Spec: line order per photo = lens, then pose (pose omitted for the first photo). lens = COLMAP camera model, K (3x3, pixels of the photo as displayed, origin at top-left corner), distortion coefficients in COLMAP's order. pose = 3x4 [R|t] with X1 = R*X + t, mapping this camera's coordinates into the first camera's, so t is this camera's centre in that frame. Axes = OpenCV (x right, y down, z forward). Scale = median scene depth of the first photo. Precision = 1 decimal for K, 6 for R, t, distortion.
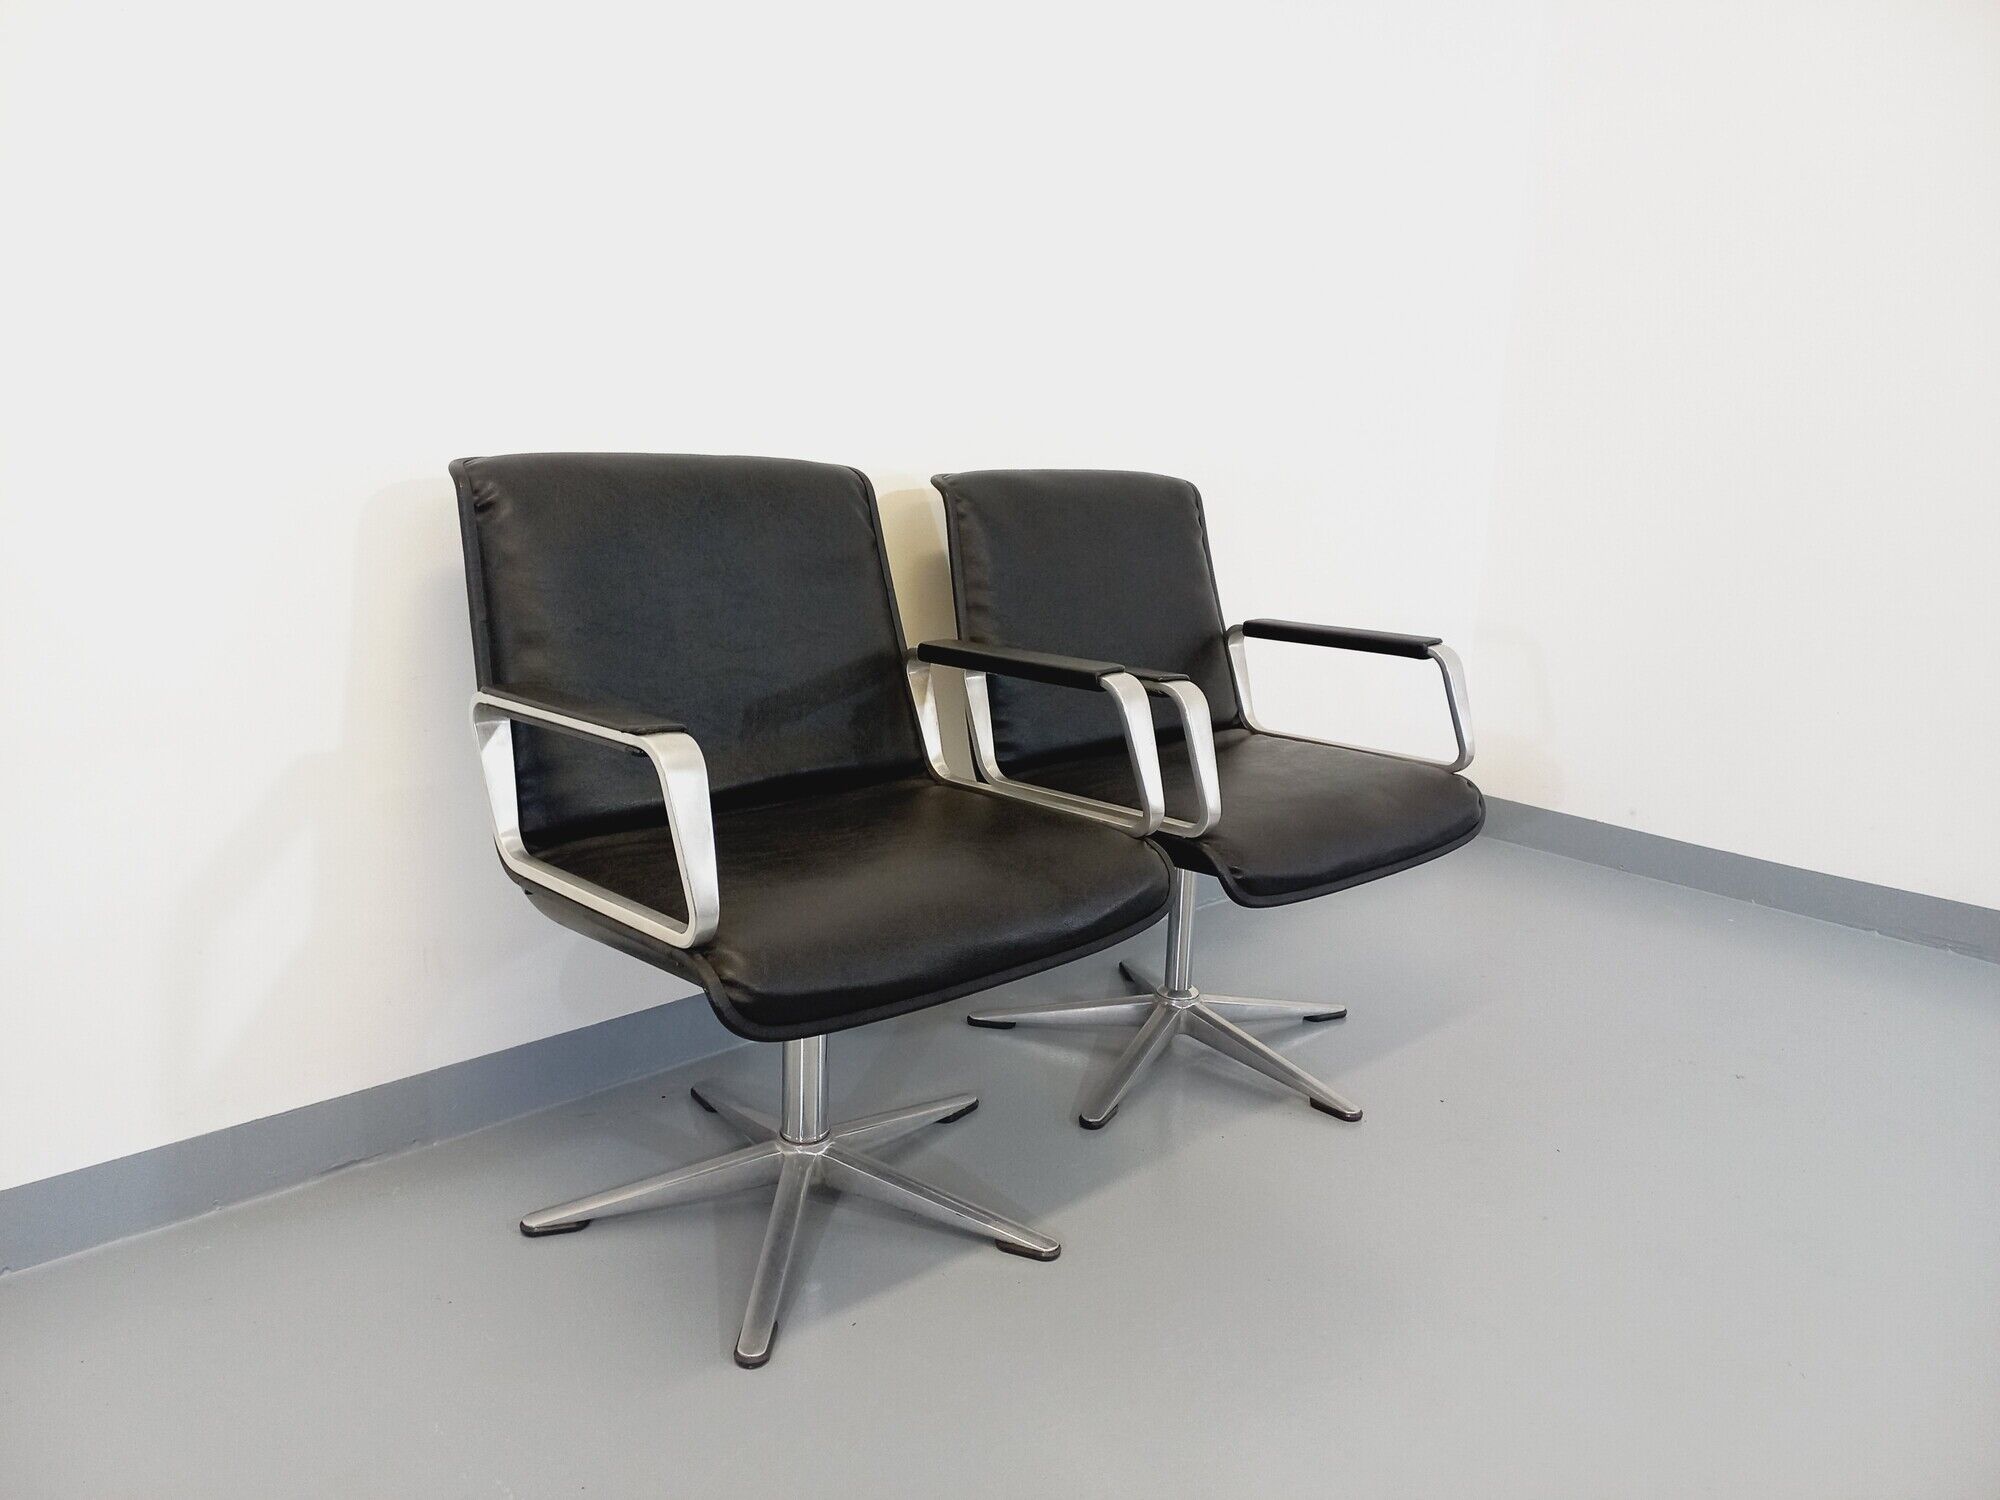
lens RADIAL K [[1496.5, 0, 1004.8], [0, 1496.5, 706.4], [0, 0, 1]] dist [0.066727, -0.073776]
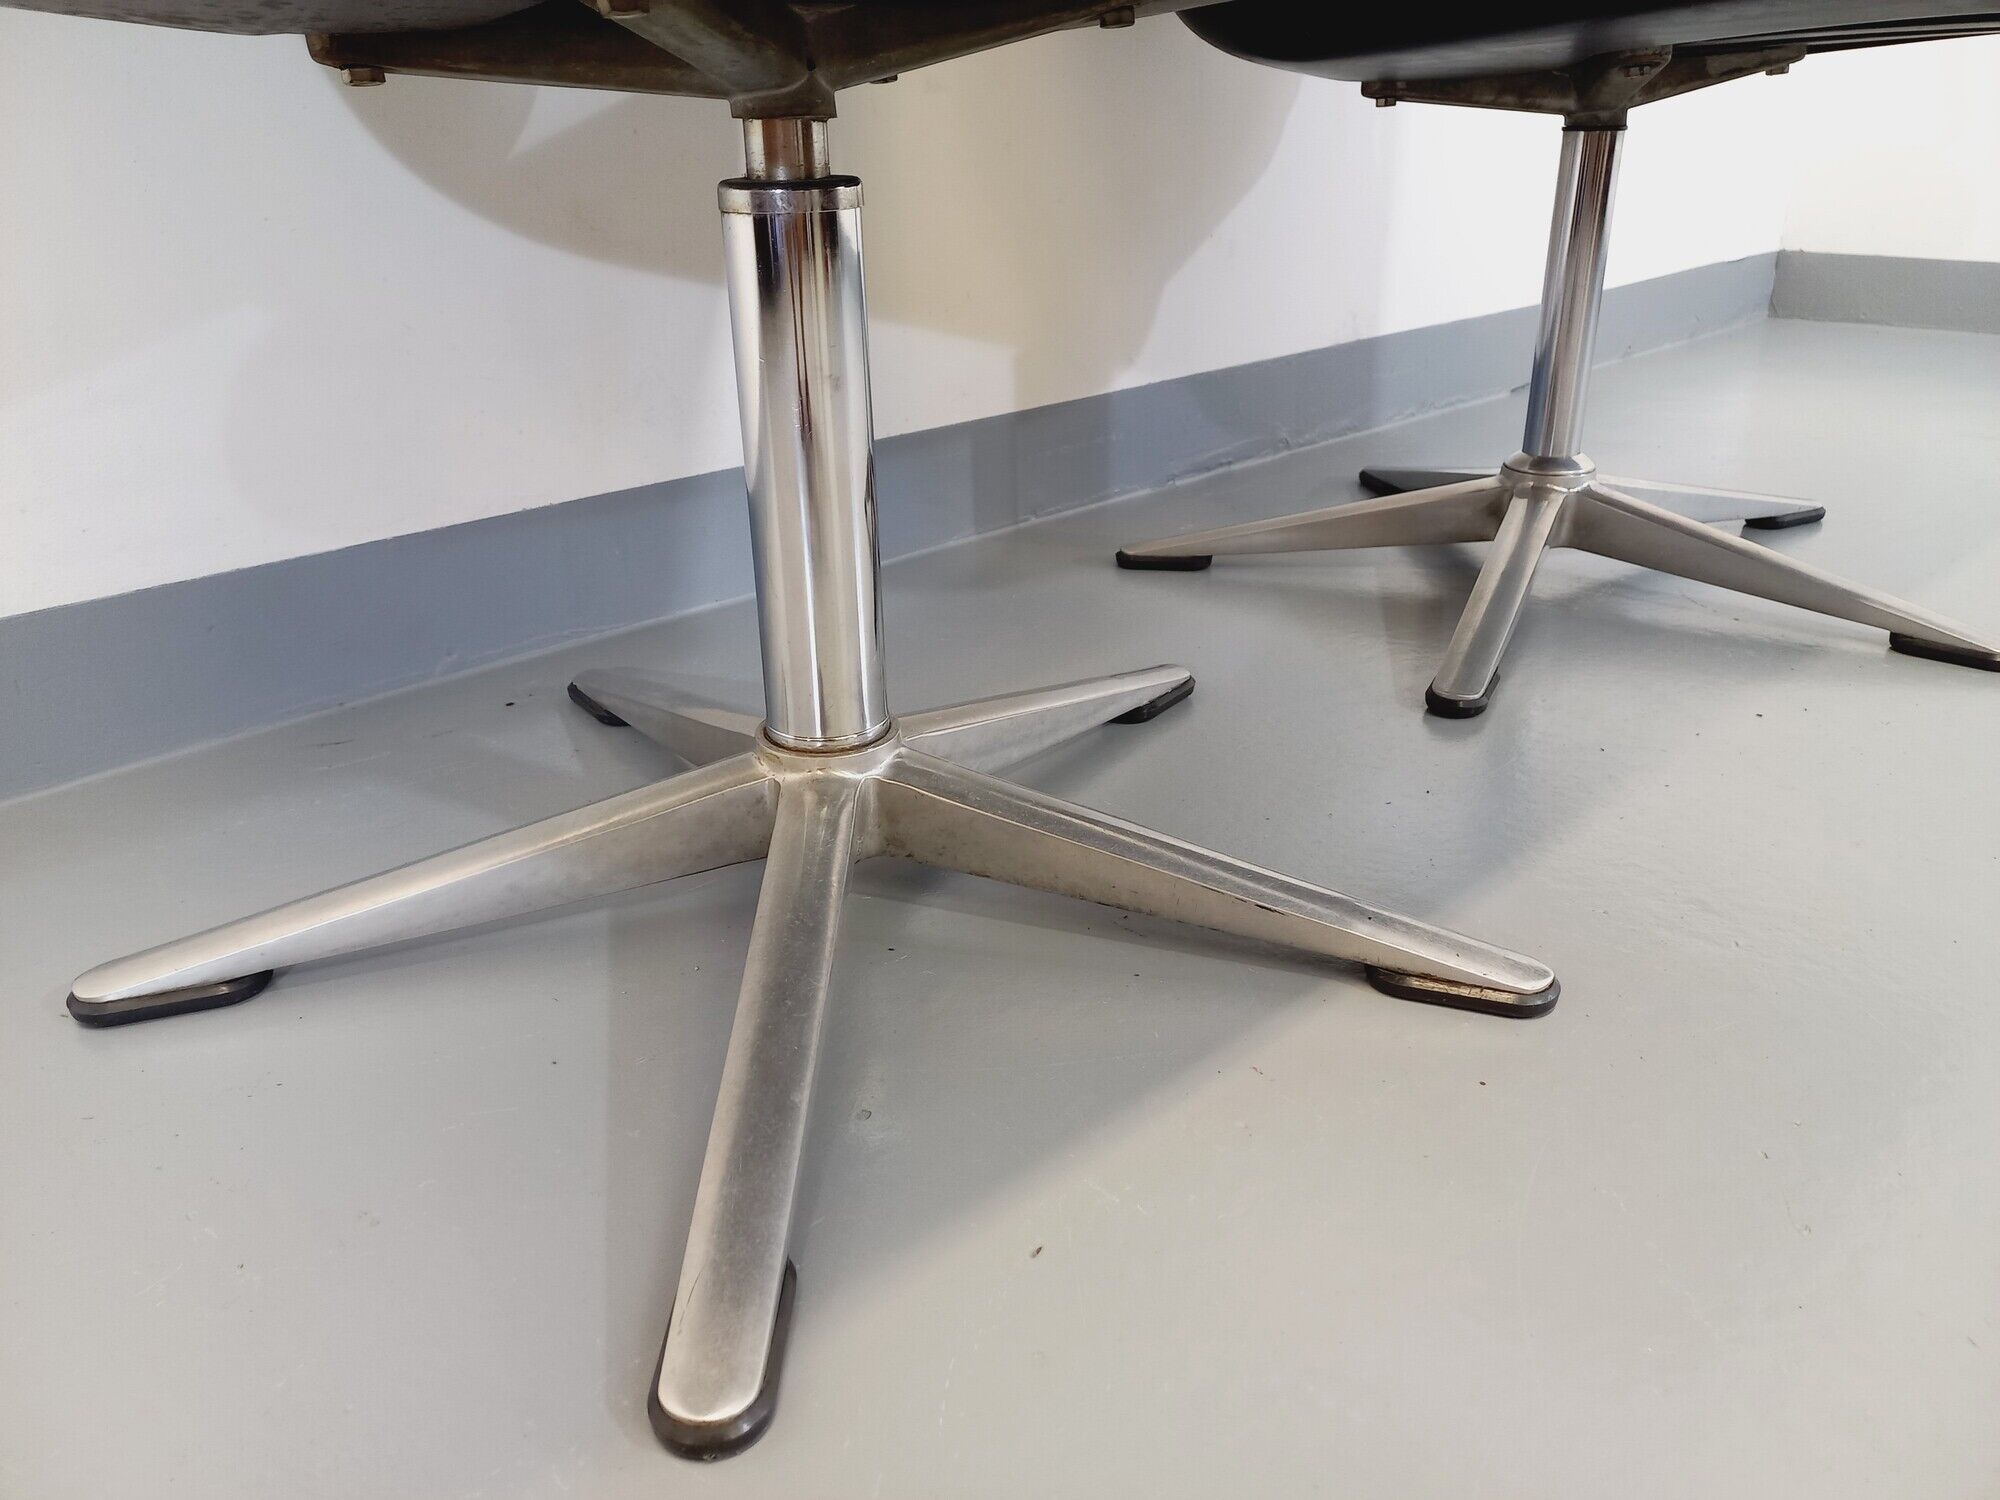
lens RADIAL K [[1496.5, 0, 1004.8], [0, 1496.5, 706.4], [0, 0, 1]] dist [0.066727, -0.073776]
pose [[0.998550, -0.053542, 0.005520, -0.091945], [0.051619, 0.981616, 0.183756, 0.215645], [-0.015257, -0.183205, 0.982956, 0.641082]]
